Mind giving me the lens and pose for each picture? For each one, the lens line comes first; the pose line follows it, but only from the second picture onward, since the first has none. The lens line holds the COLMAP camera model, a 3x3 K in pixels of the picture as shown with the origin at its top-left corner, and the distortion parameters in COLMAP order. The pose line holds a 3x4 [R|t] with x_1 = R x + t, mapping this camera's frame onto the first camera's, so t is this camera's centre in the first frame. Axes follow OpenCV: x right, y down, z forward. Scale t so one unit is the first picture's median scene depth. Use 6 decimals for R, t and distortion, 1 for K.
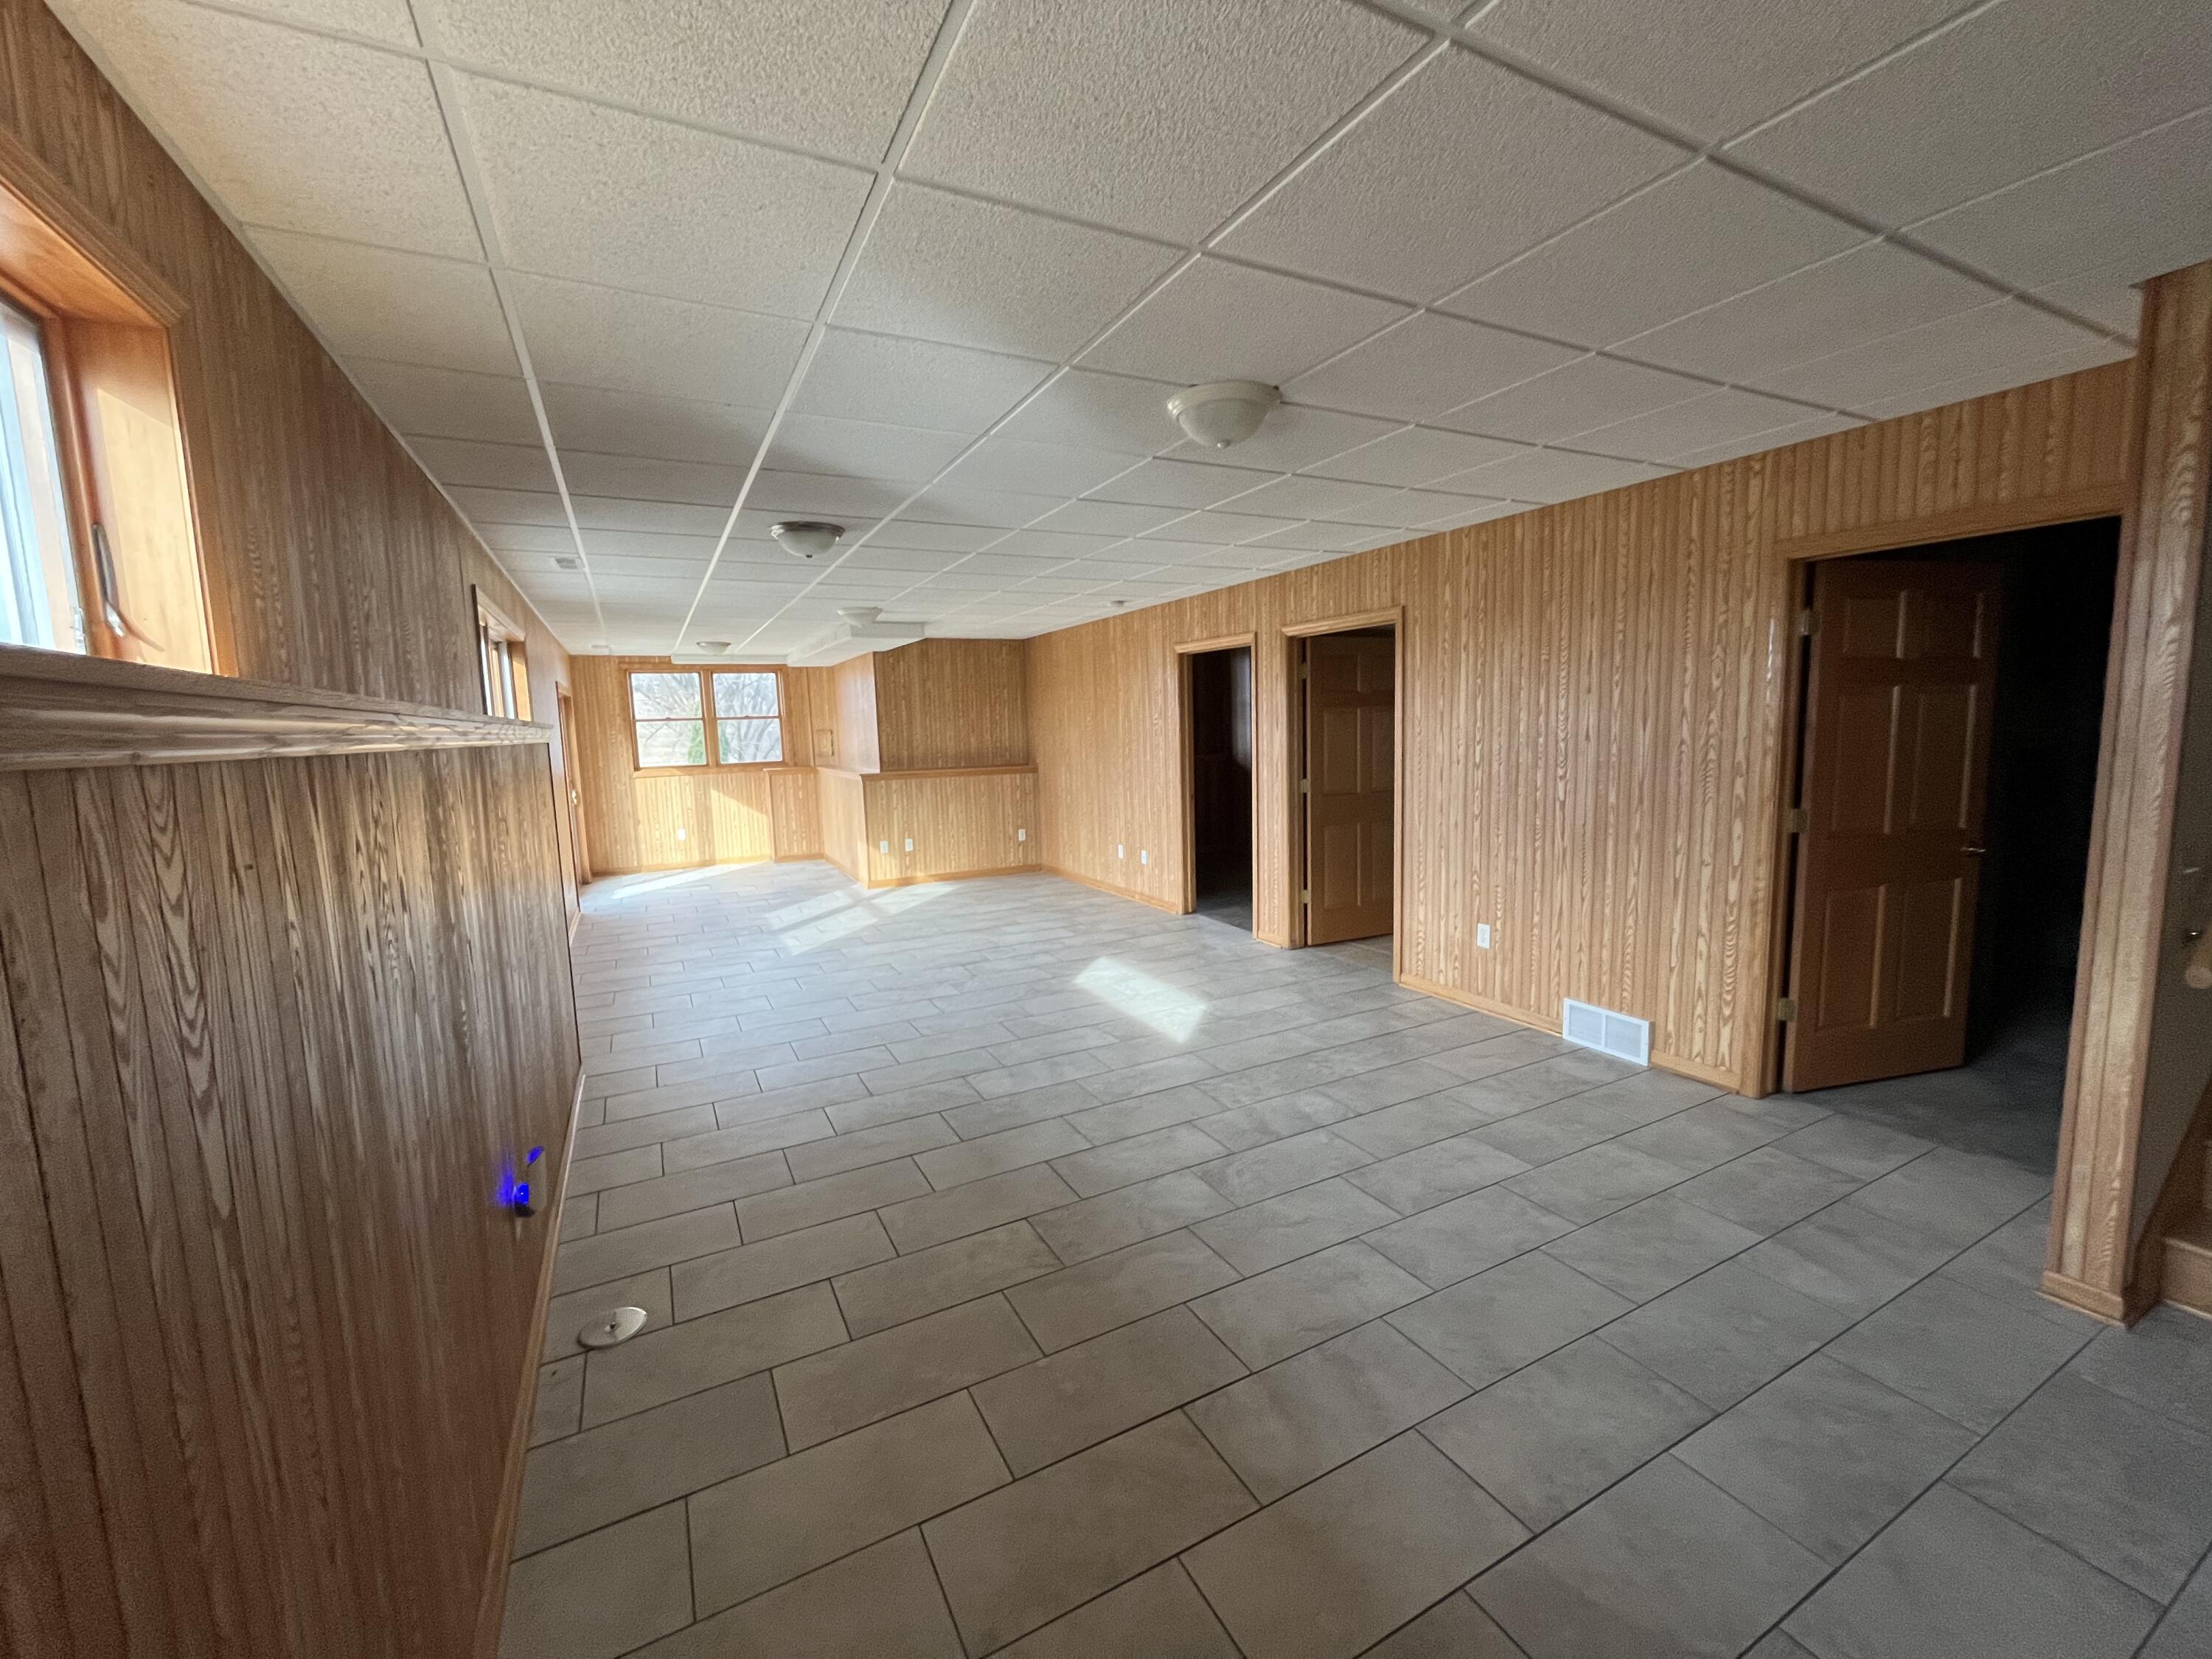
lens RADIAL K [[897.6, 0, 1101.7], [0, 897.6, 828.5], [0, 0, 1]] dist [-0.003210, 0.000039]
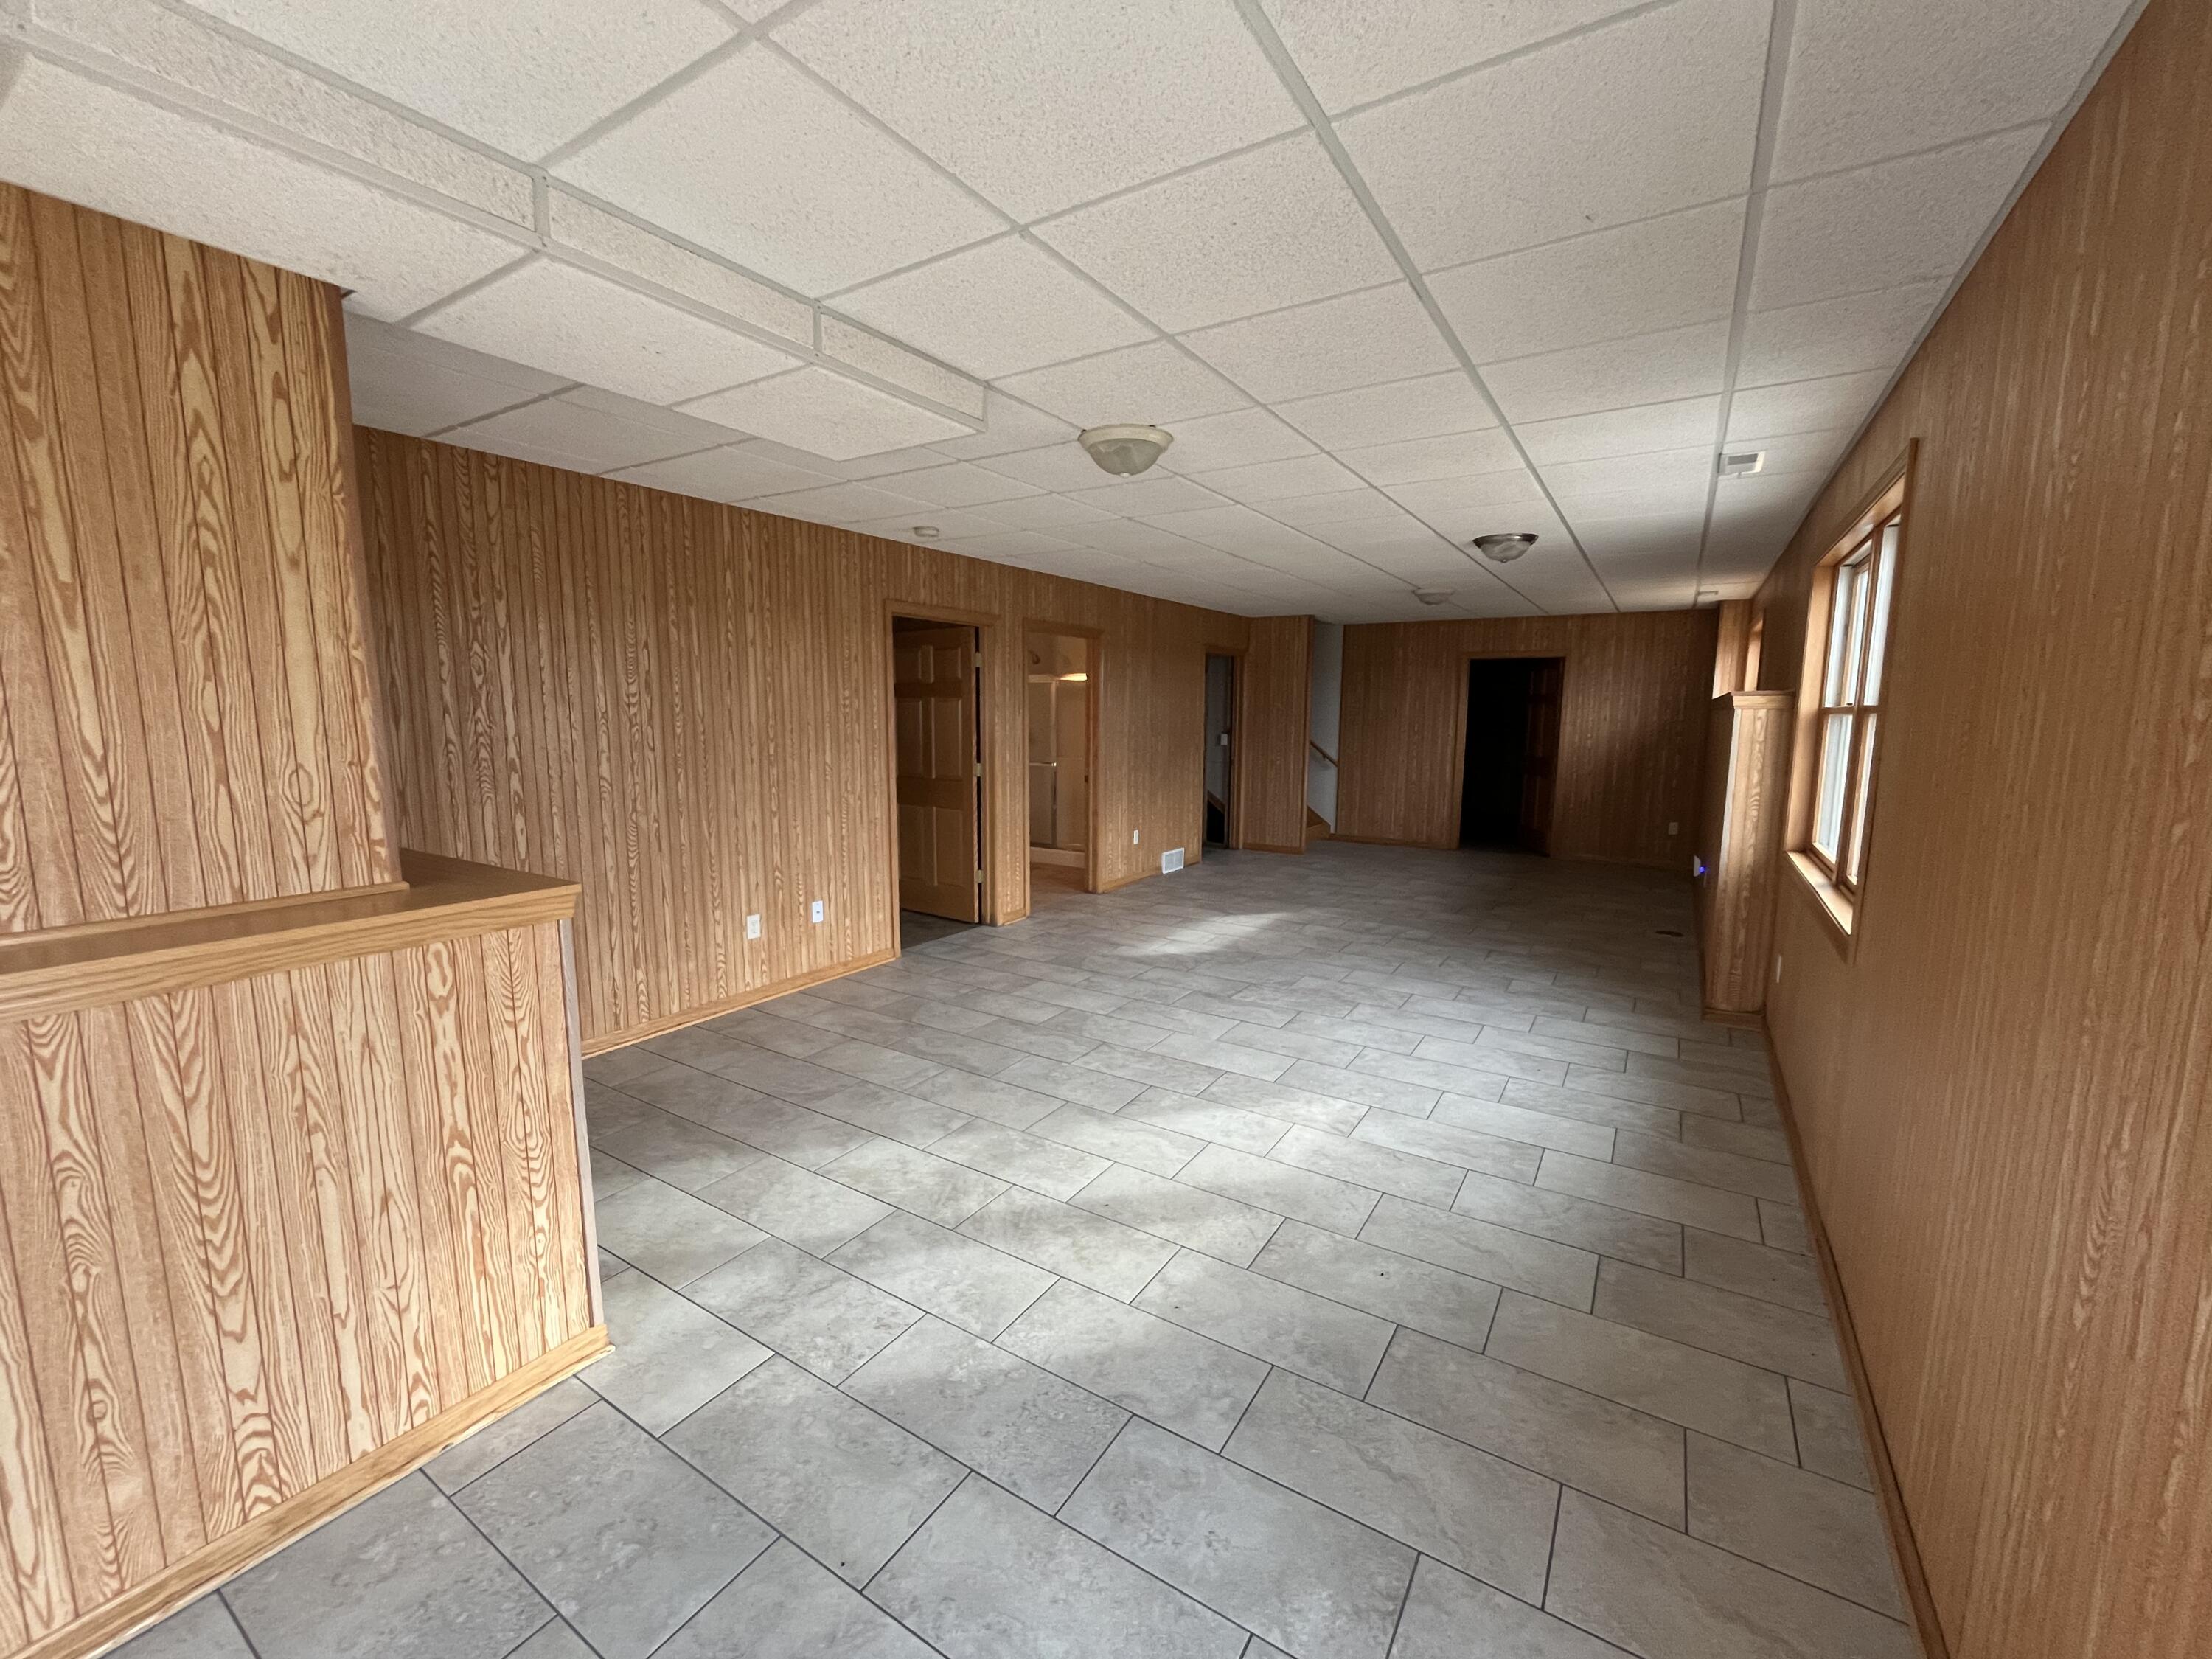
lens RADIAL K [[897.6, 0, 1063.3], [0, 897.6, 830.7], [0, 0, 1]] dist [-0.003210, 0.000039]
pose [[-0.480907, -0.091681, 0.871965, -0.606782], [0.108804, 0.980590, 0.163110, -0.113634], [-0.869994, 0.173314, -0.461597, 1.148877]]
